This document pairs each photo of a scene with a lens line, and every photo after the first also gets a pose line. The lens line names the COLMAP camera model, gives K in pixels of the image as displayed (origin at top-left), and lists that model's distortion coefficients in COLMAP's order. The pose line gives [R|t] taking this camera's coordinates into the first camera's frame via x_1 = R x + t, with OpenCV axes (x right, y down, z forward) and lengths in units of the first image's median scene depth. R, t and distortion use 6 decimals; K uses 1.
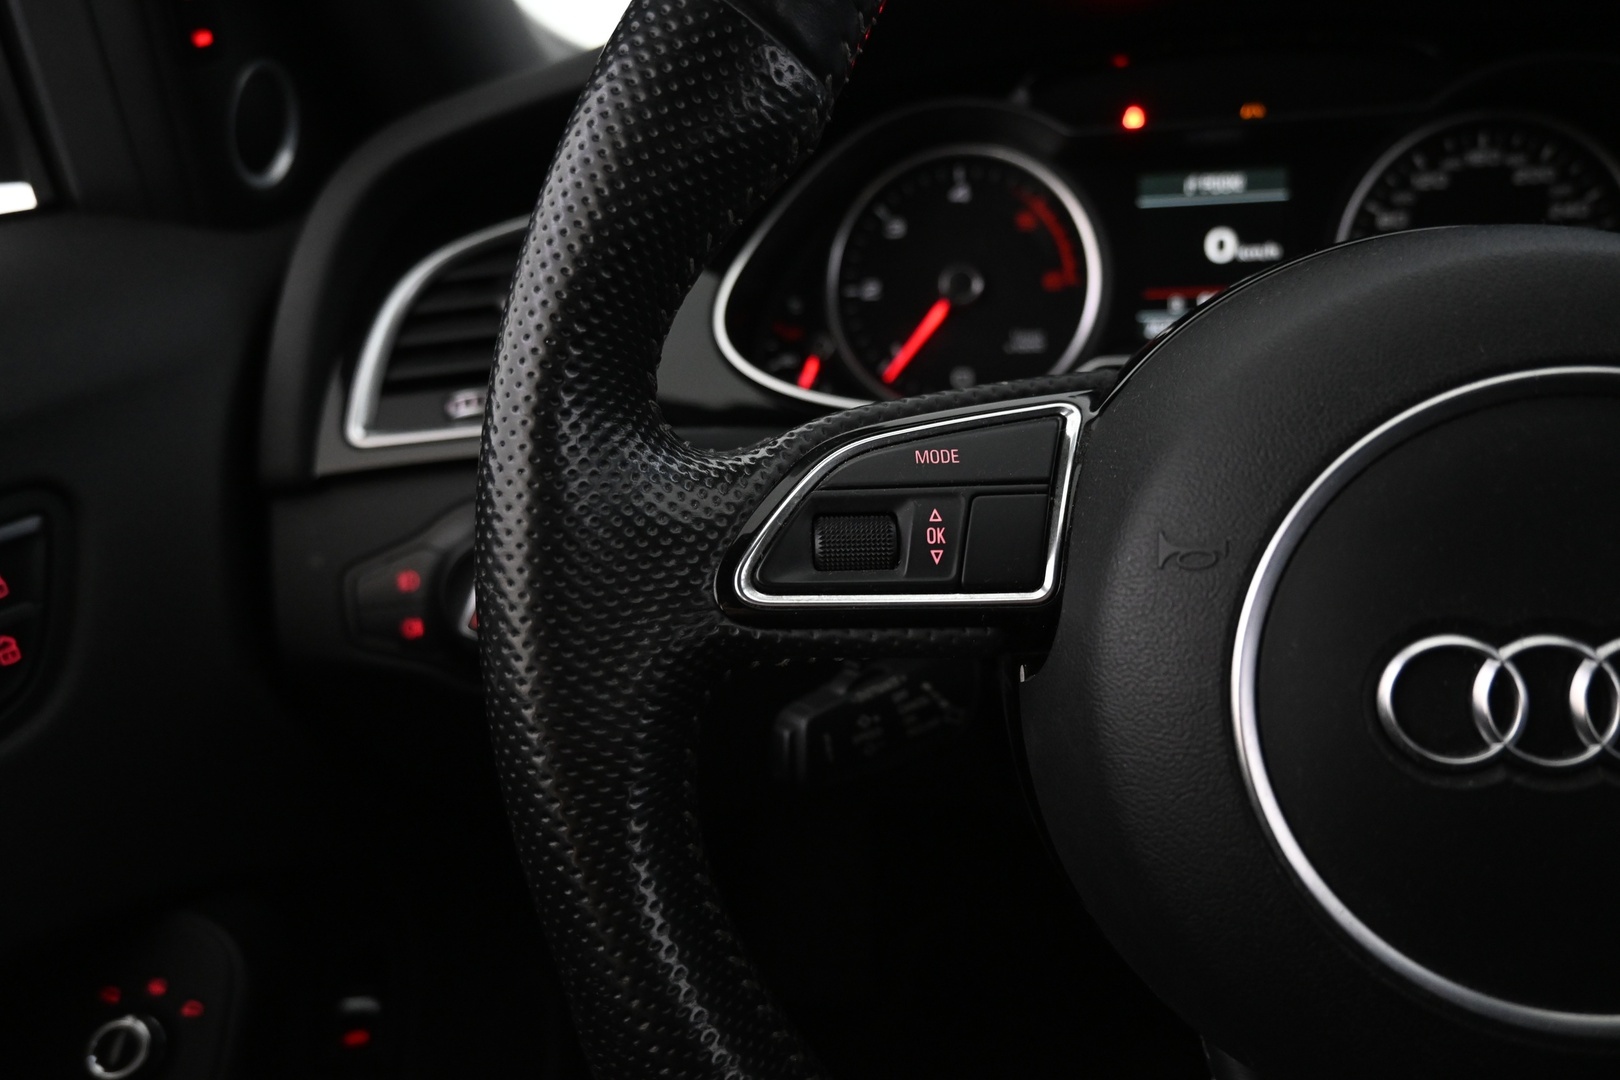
lens RADIAL K [[1119.7, 0, 810.0], [0, 1119.7, 540.0], [0, 0, 1]] dist [0.005498, 0.001683]
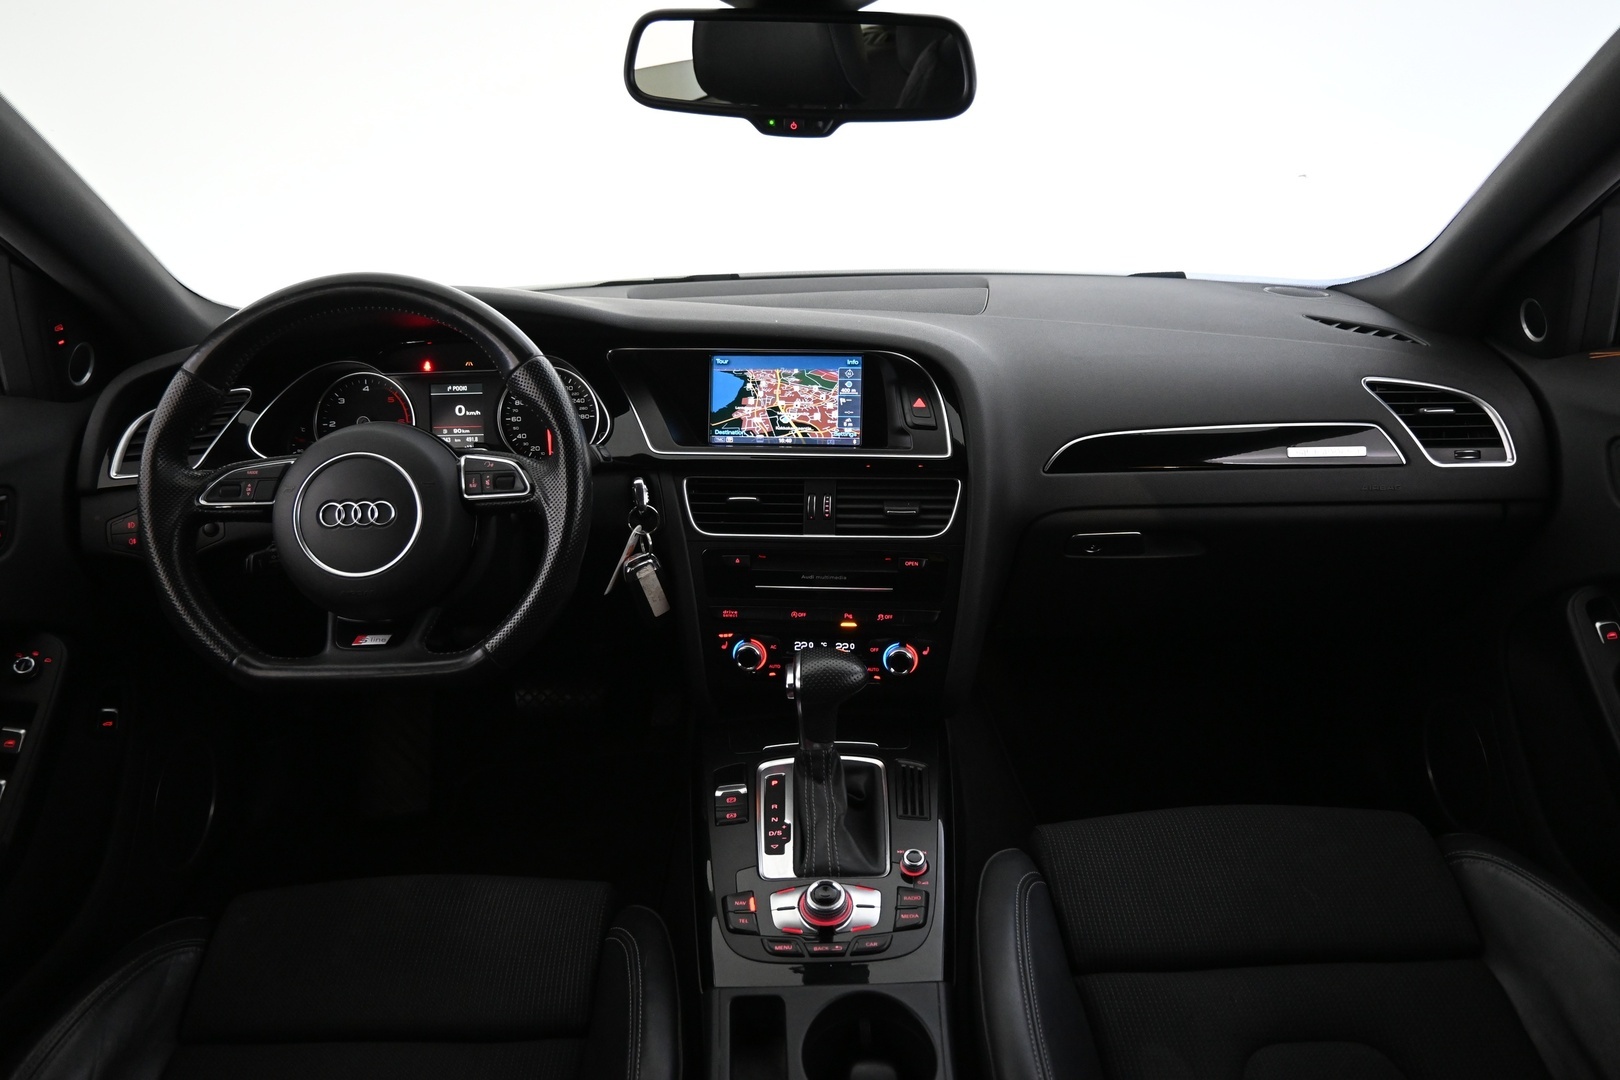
lens RADIAL K [[1119.7, 0, 810.0], [0, 1119.7, 540.0], [0, 0, 1]] dist [0.005498, 0.001683]
pose [[0.988702, -0.005514, 0.149792, 0.829575], [0.017381, 0.996799, -0.078031, 0.291993], [-0.148882, 0.079753, 0.985634, -1.866045]]
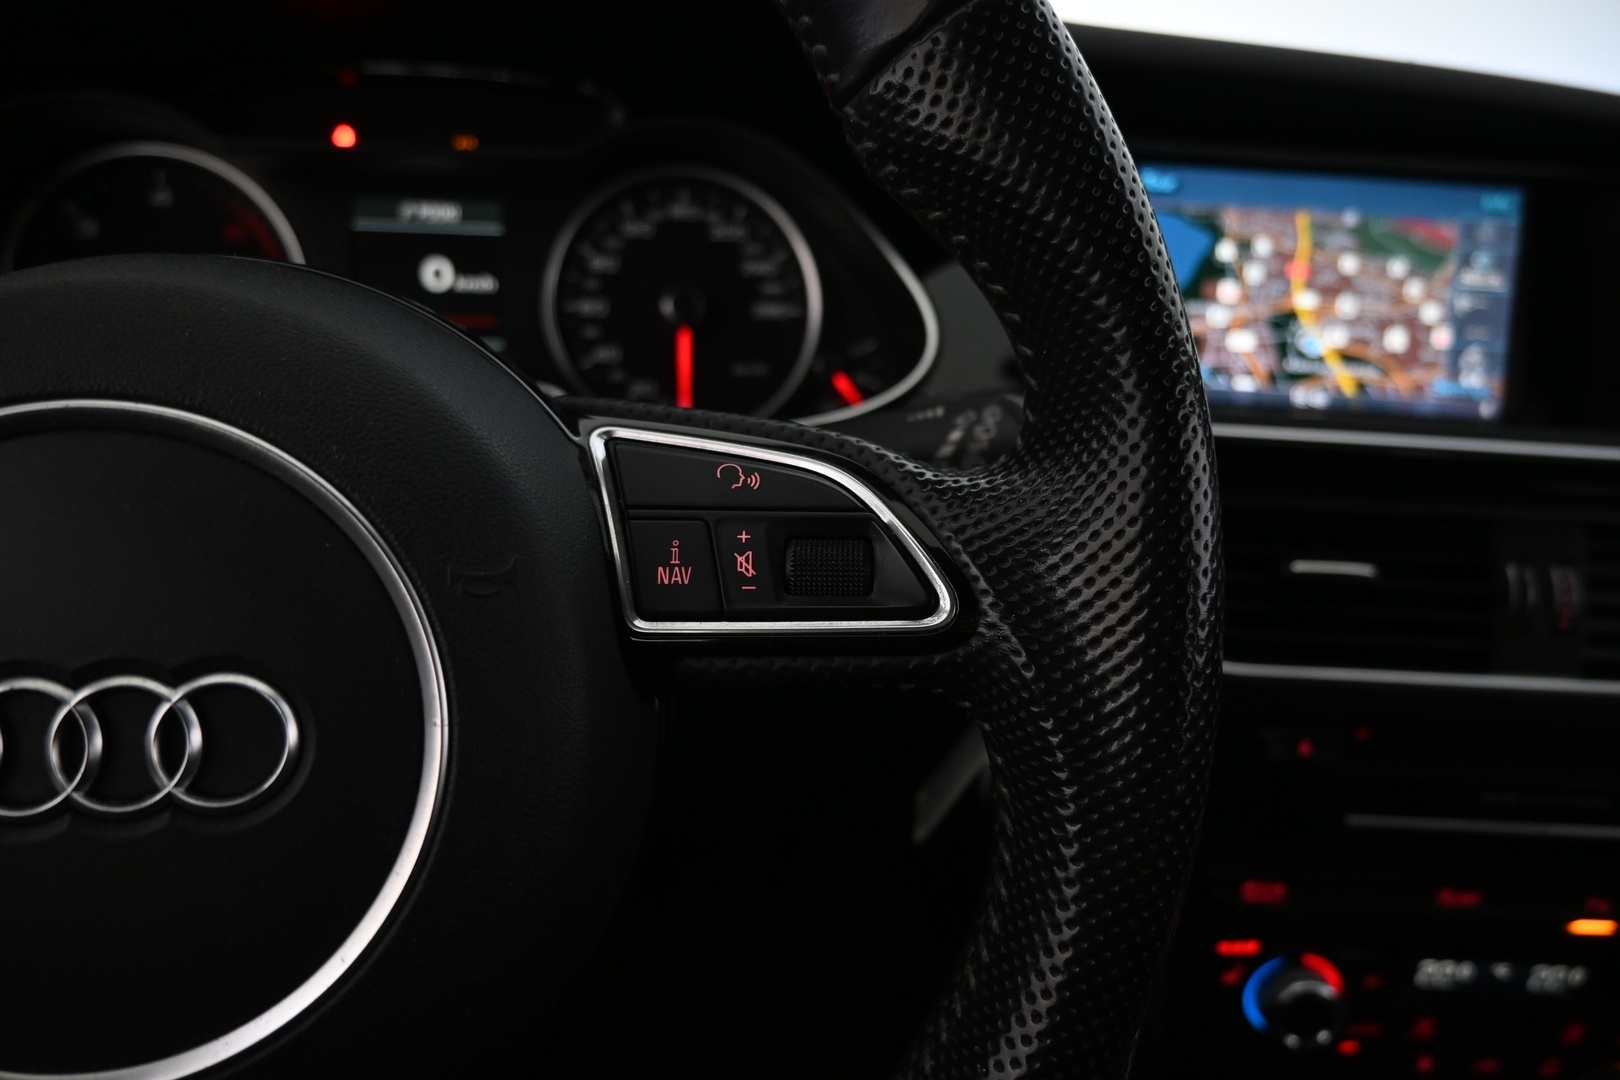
lens RADIAL K [[1119.7, 0, 810.0], [0, 1119.7, 540.0], [0, 0, 1]] dist [0.005498, 0.001683]
pose [[0.959161, 0.011519, 0.282627, 0.419729], [-0.005957, 0.999771, -0.020530, -0.008613], [-0.282799, 0.018008, 0.959010, -0.045616]]
